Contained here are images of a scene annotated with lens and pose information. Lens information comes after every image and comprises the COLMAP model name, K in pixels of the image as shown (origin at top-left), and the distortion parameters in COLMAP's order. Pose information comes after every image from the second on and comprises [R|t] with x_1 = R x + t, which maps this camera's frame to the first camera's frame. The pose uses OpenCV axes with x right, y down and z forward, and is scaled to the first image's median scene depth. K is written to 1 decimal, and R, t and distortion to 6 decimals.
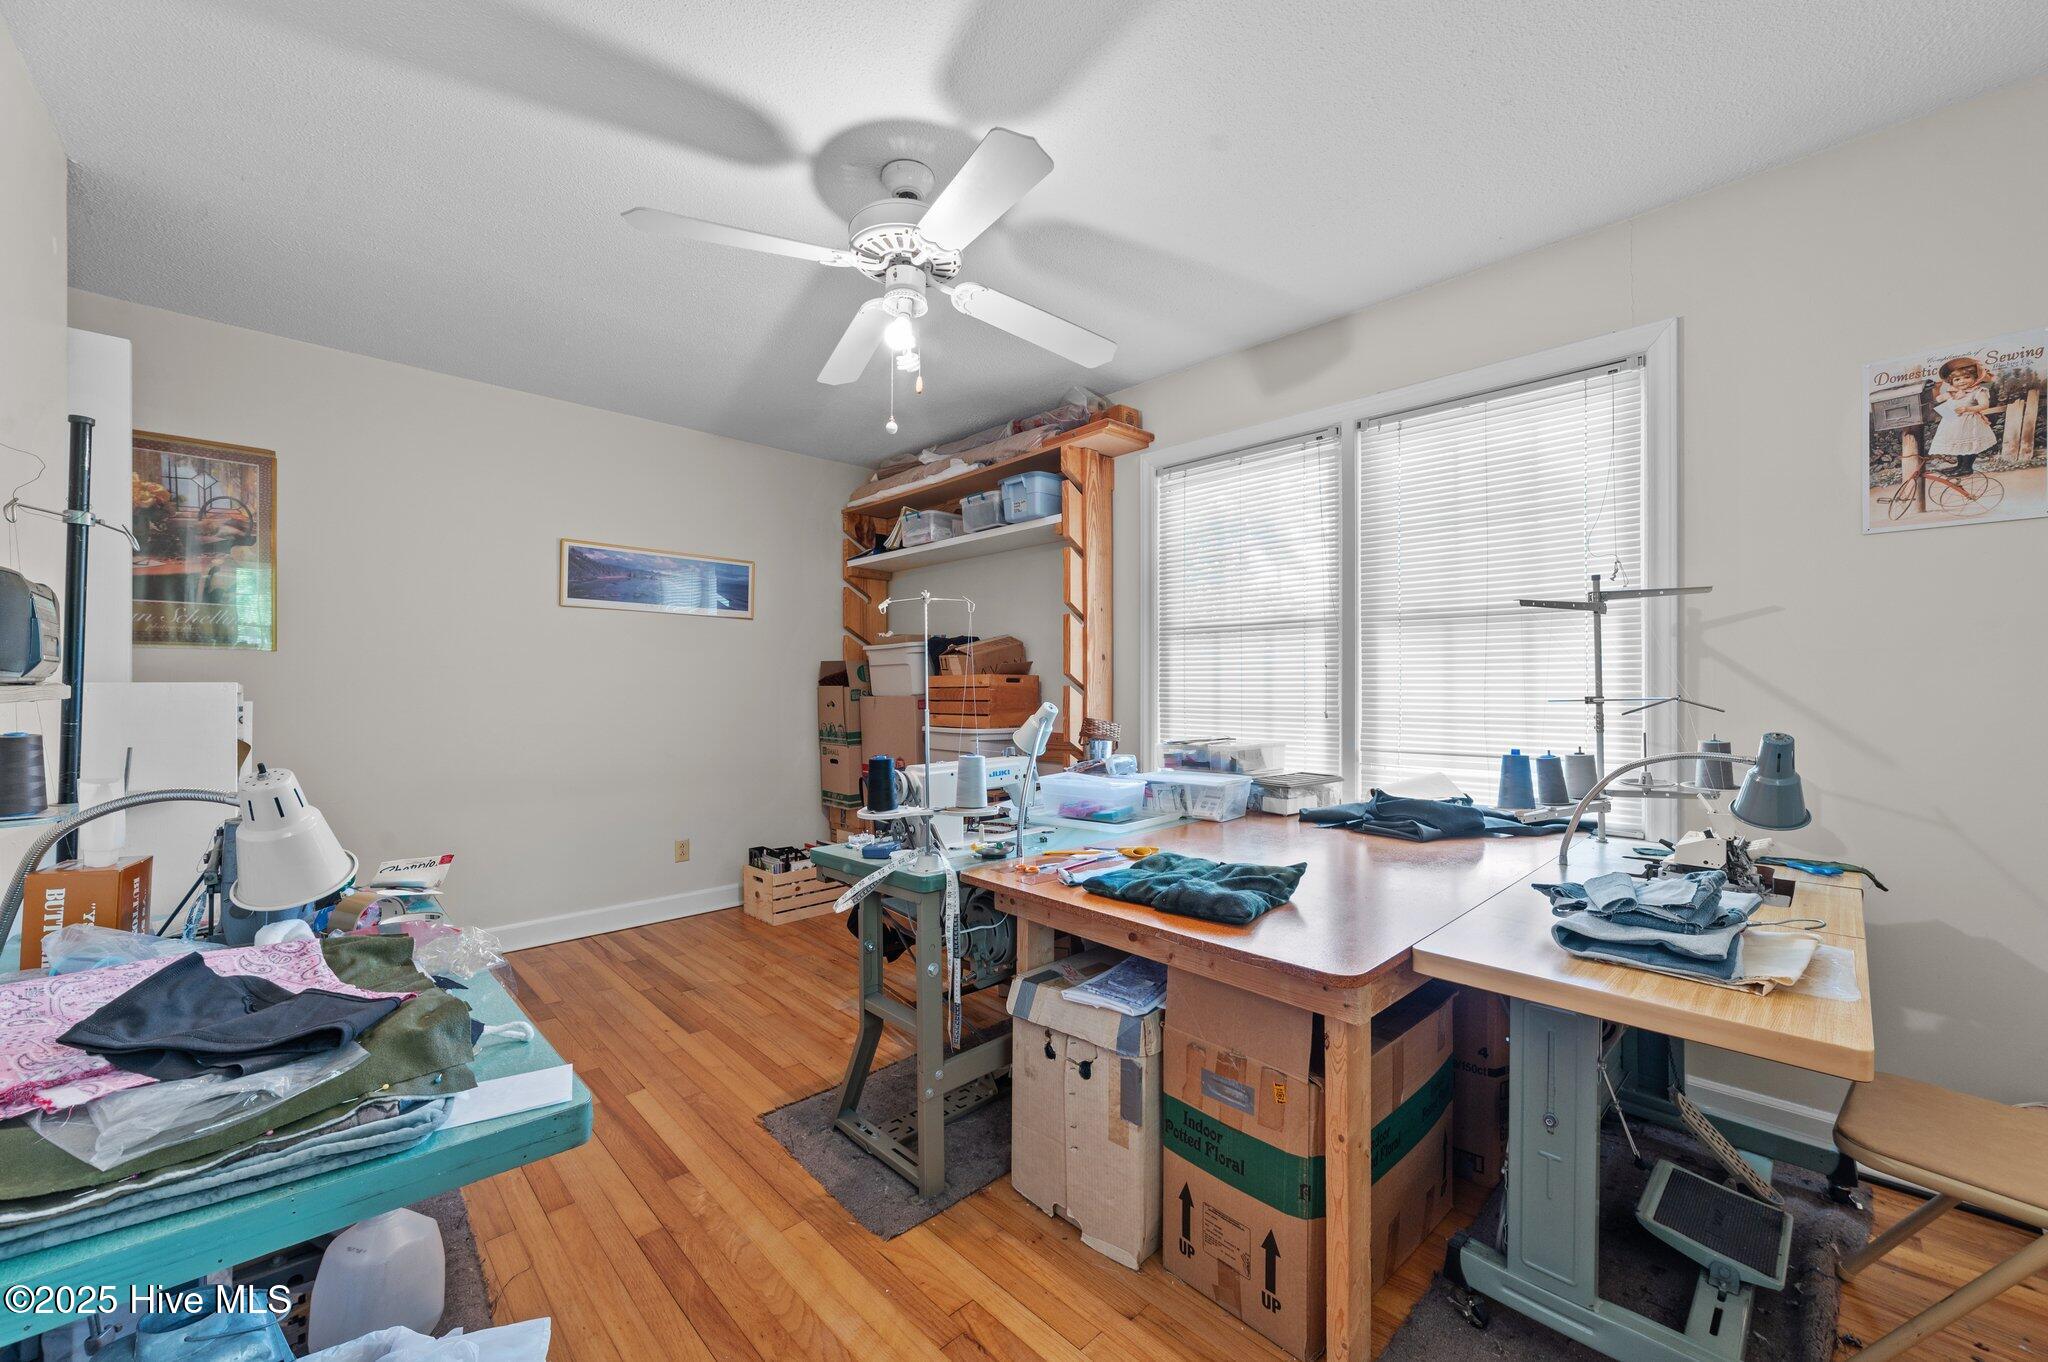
lens RADIAL K [[797.1, 0, 1026.9], [0, 797.1, 688.1], [0, 0, 1]] dist [-0.013376, 0.000420]
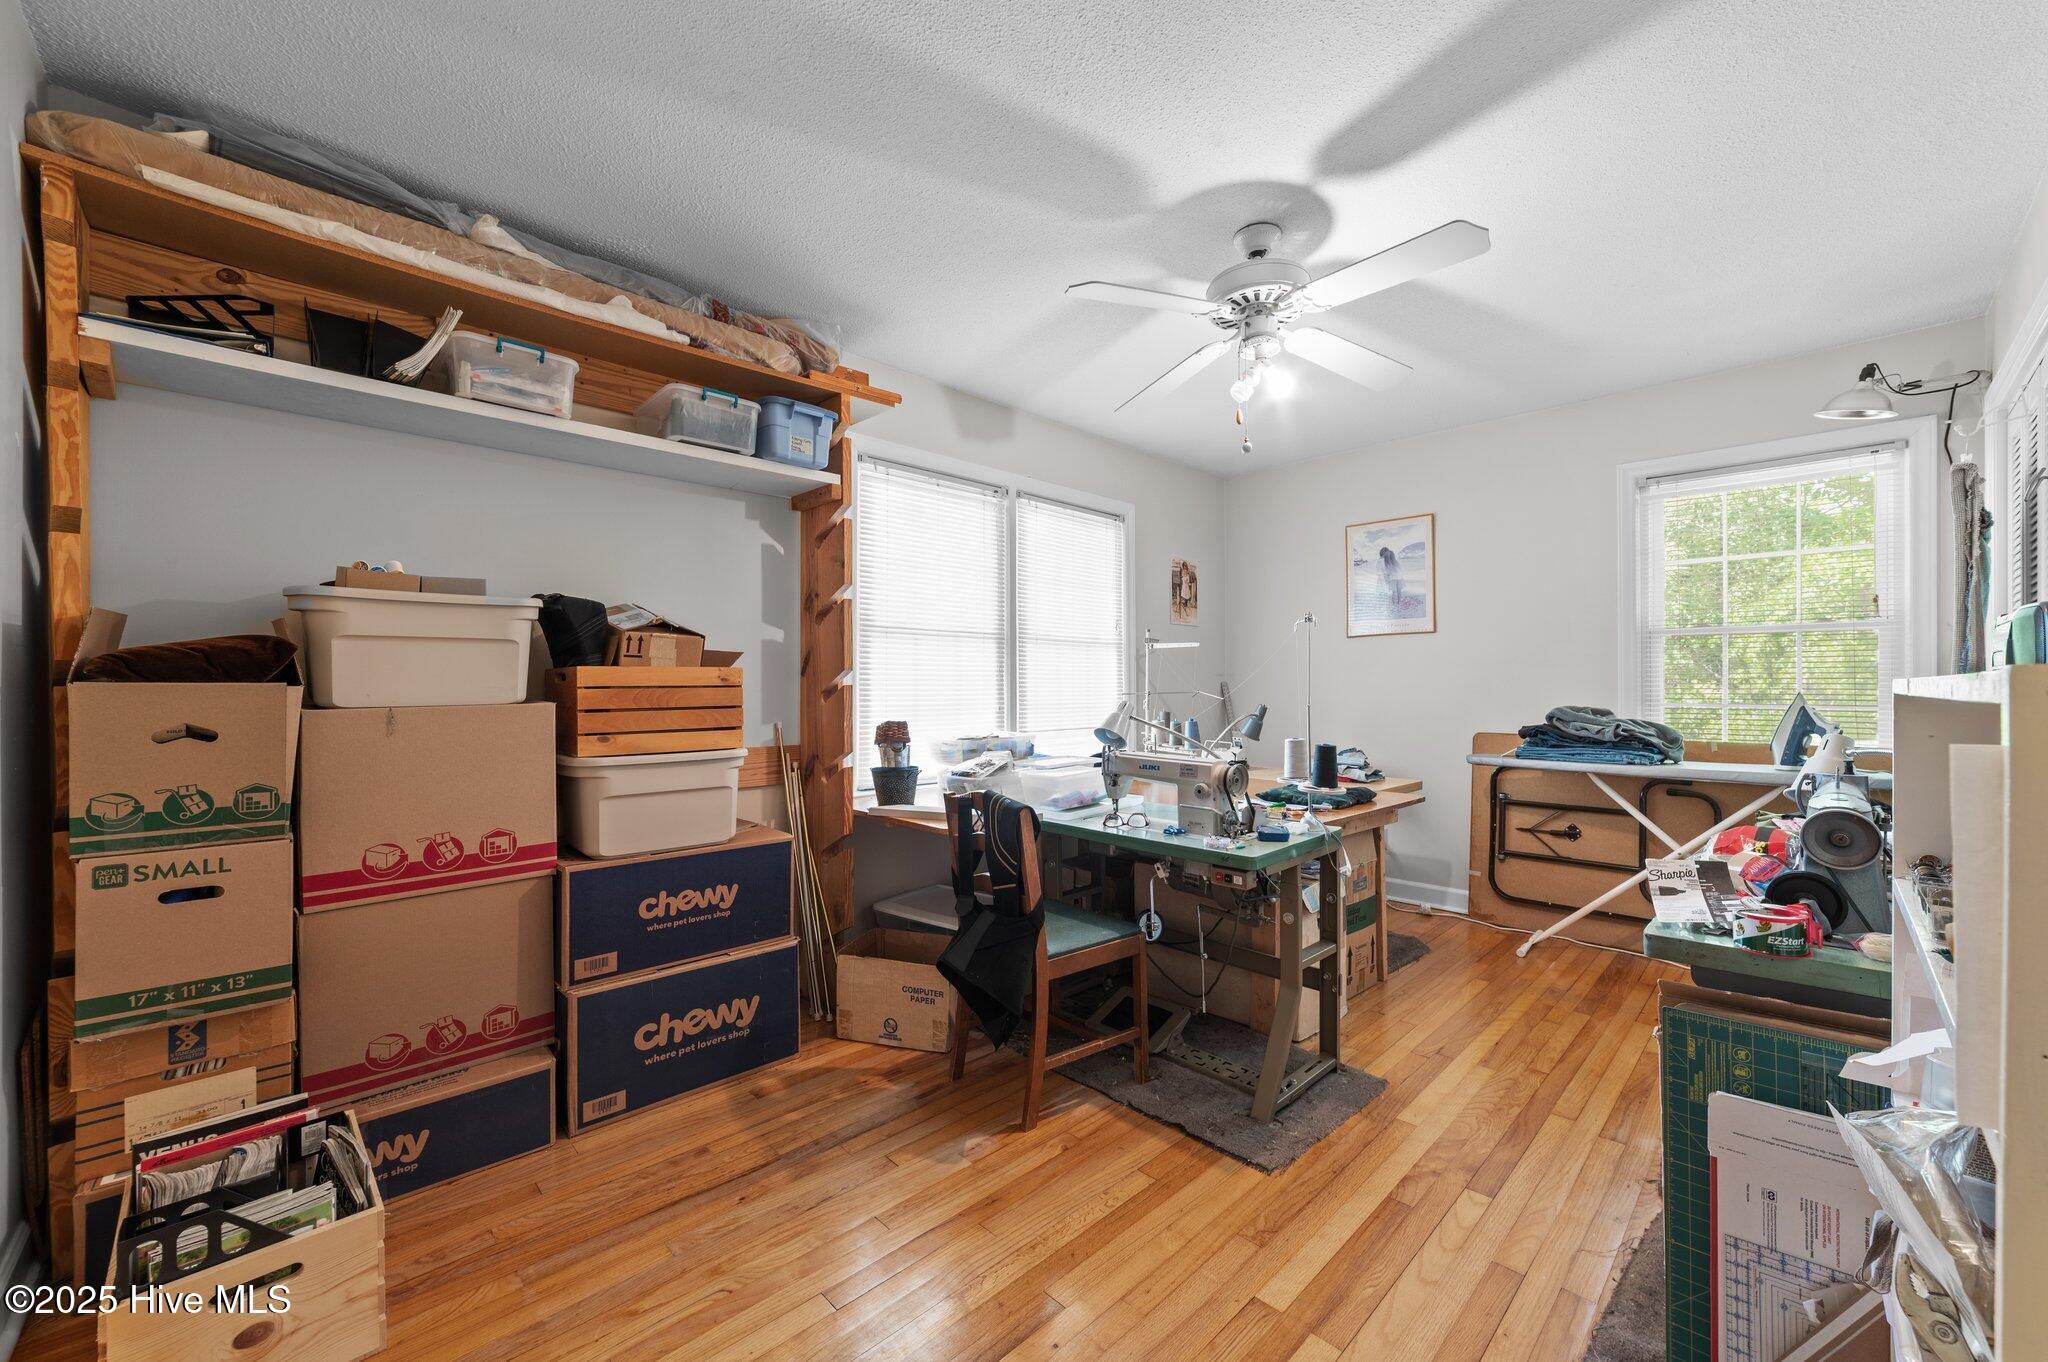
lens RADIAL K [[797.1, 0, 1026.9], [0, 797.1, 688.1], [0, 0, 1]] dist [-0.013376, 0.000420]
pose [[-0.009917, -0.003605, 0.999944, -0.907843], [-0.000195, 0.999993, 0.003603, -0.003737], [-0.999951, -0.000159, -0.009917, 0.954547]]
